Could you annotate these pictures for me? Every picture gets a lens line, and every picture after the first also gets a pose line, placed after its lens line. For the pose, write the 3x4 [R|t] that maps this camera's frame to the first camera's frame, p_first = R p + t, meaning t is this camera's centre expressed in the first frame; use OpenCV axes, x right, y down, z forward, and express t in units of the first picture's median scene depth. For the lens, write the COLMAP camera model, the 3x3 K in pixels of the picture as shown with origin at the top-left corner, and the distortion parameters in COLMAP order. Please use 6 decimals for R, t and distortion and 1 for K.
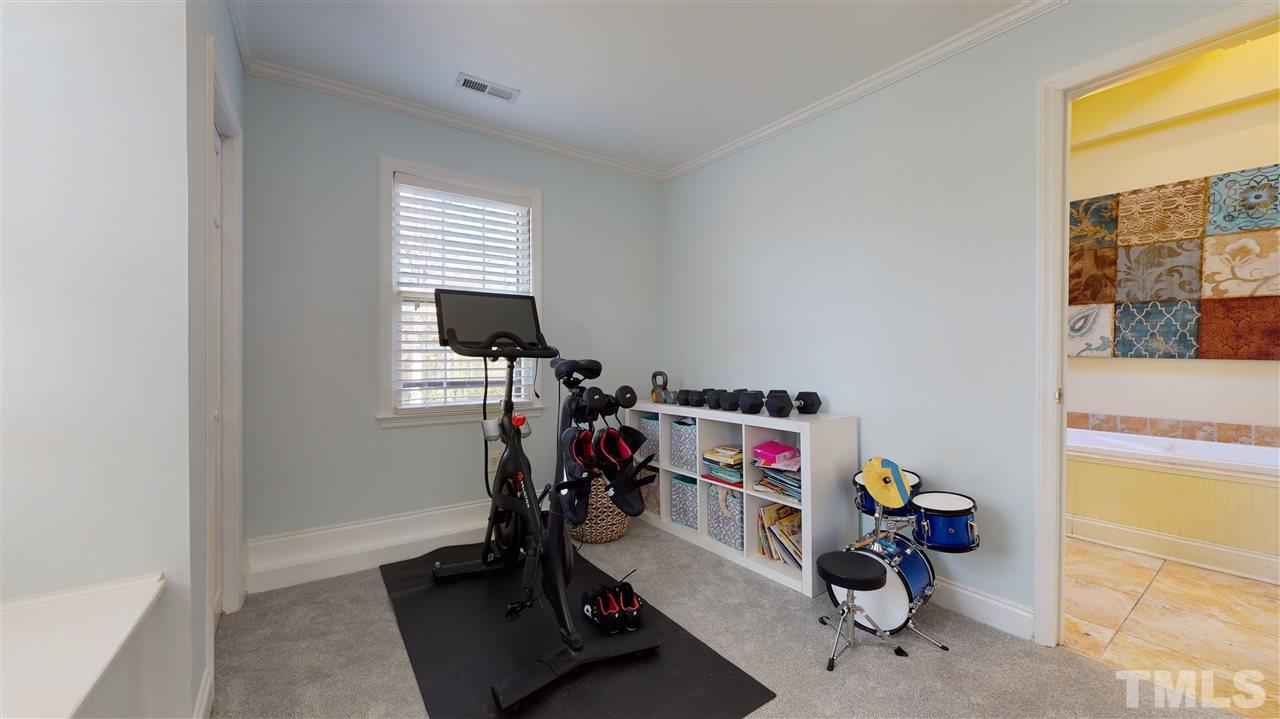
lens RADIAL K [[470.4, 0, 638.3], [0, 470.4, 358.8], [0, 0, 1]] dist [0.000673, 0.000057]
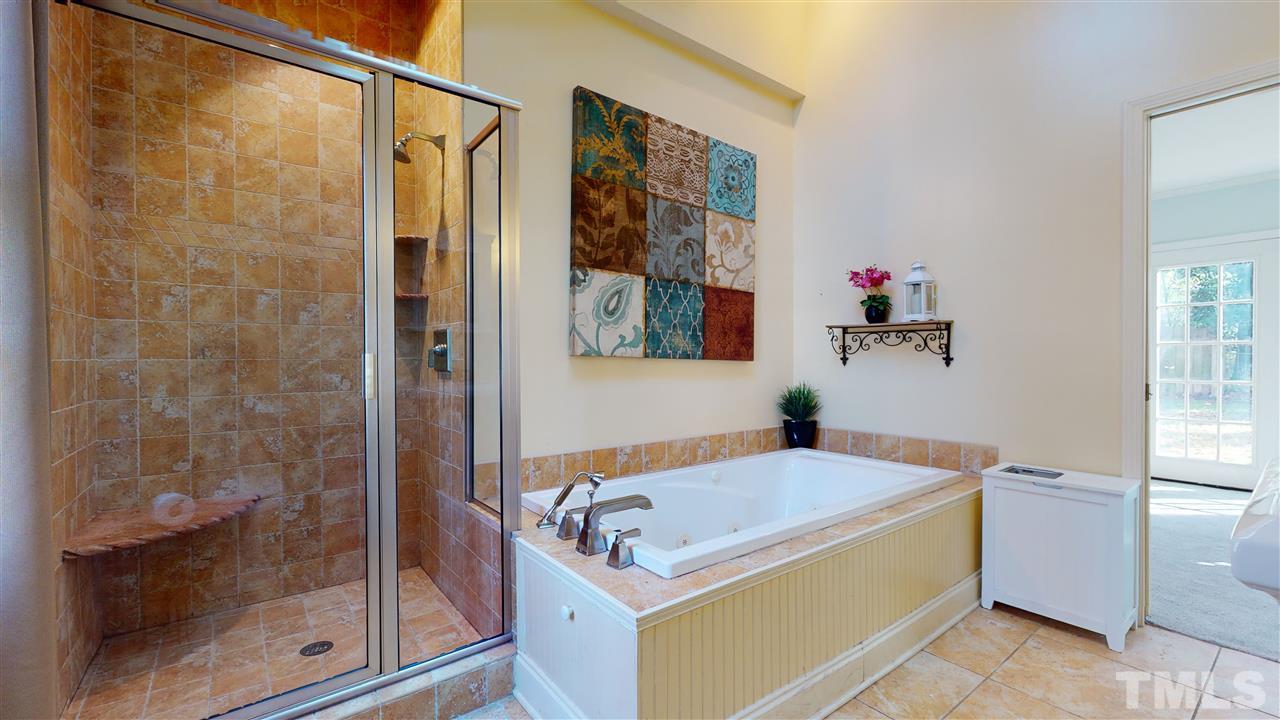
lens RADIAL K [[528.1, 0, 639.0], [0, 528.1, 361.3], [0, 0, 1]] dist [-0.013987, 0.000001]
pose [[-0.042671, -0.012027, 0.999017, 0.279871], [0.004493, 0.999915, 0.012229, -0.007738], [-0.999079, 0.005010, -0.042613, 1.091825]]
